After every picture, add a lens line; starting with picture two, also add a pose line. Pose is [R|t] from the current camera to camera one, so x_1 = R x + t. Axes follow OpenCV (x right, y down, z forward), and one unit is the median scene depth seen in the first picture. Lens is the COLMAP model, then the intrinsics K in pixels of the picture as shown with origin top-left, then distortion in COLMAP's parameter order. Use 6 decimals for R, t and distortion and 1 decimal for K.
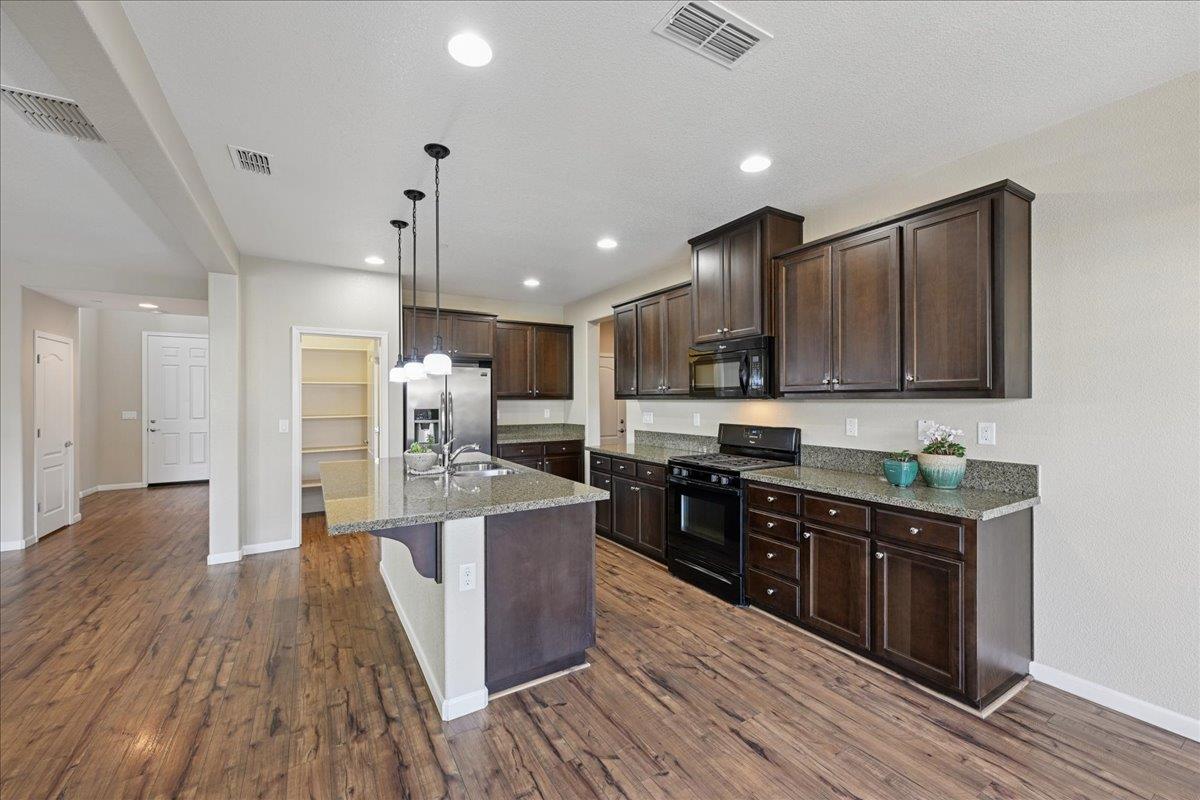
lens RADIAL K [[475.8, 0, 604.9], [0, 475.8, 403.2], [0, 0, 1]] dist [-0.002230, -0.000470]
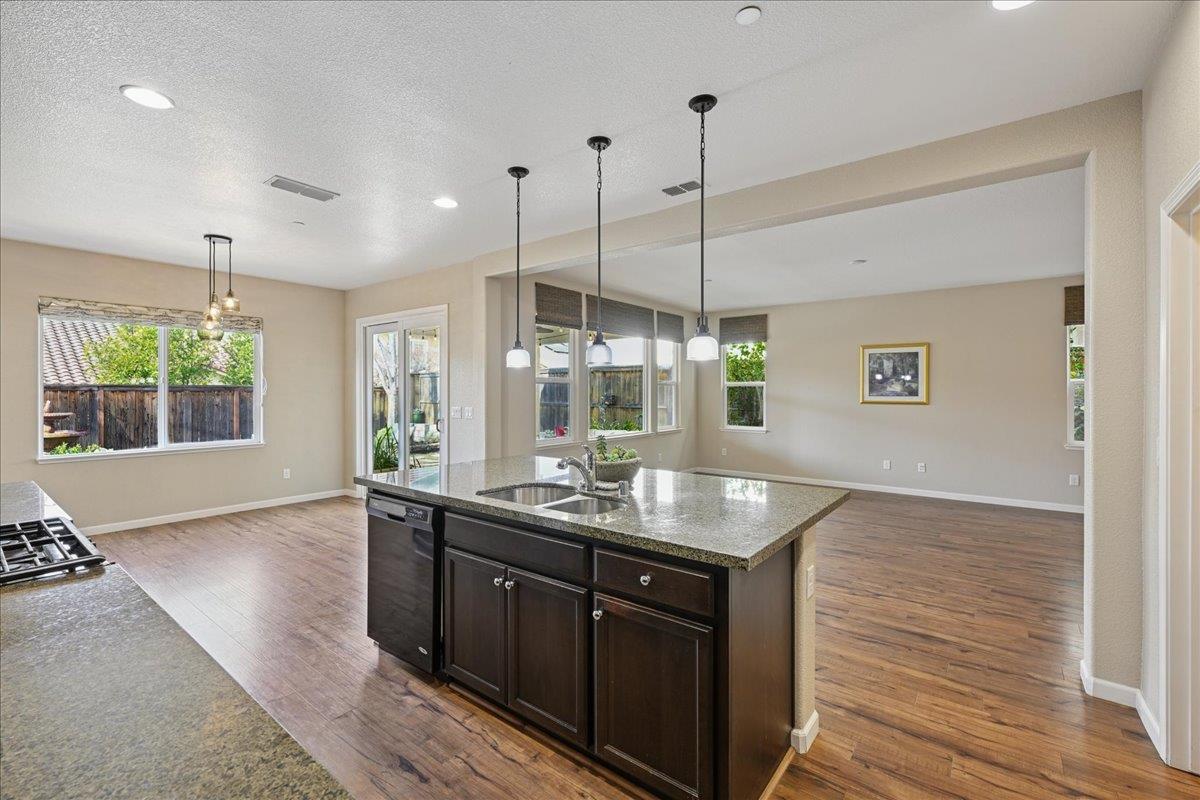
lens RADIAL K [[515.4, 0, 595.5], [0, 515.4, 392.4], [0, 0, 1]] dist [-0.003083, 0.000105]
pose [[-0.939693, 0.001834, -0.342015, -0.097613], [-0.001659, 0.999949, 0.009920, -0.011019], [0.342016, 0.009889, -0.939642, 2.079310]]
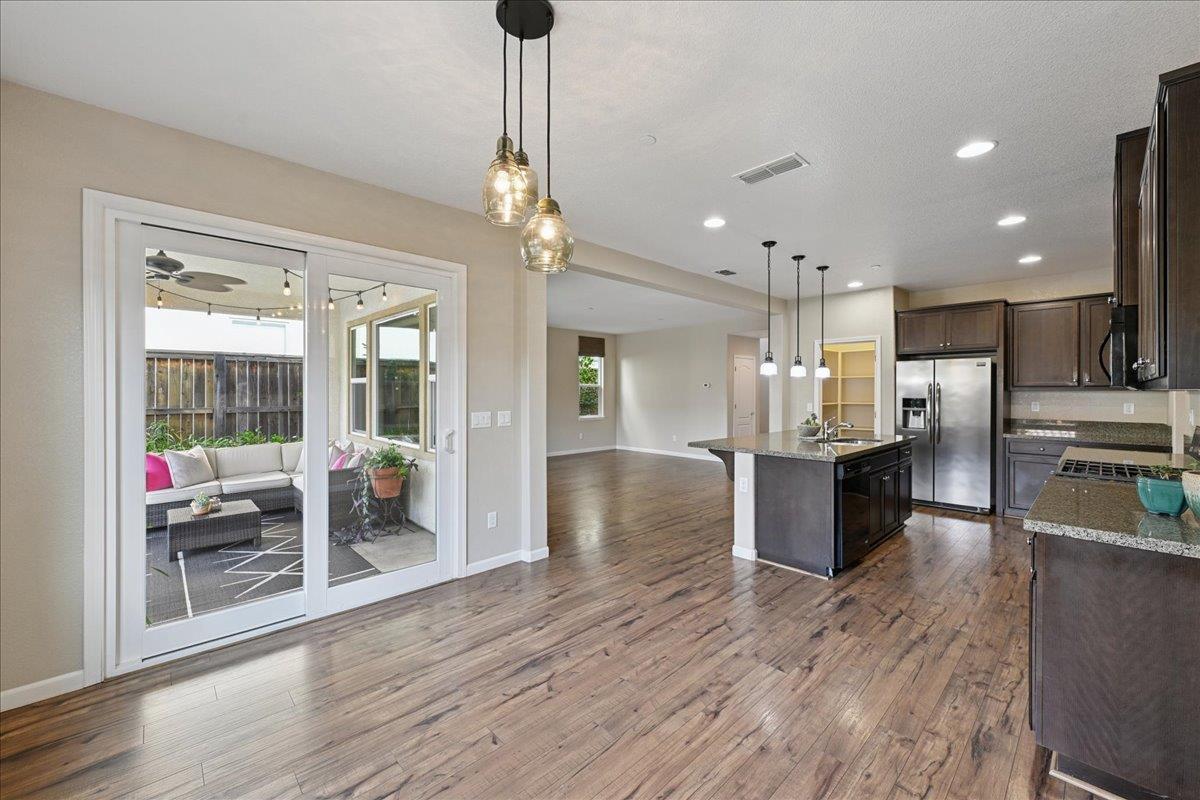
lens RADIAL K [[478.5, 0, 593.8], [0, 478.5, 392.5], [0, 0, 1]] dist [0.000548, -0.000562]
pose [[0.199794, 0.006438, -0.979817, 1.125609], [-0.010020, 0.999940, 0.004527, 0.001428], [0.979787, 0.008914, 0.199846, 0.035994]]
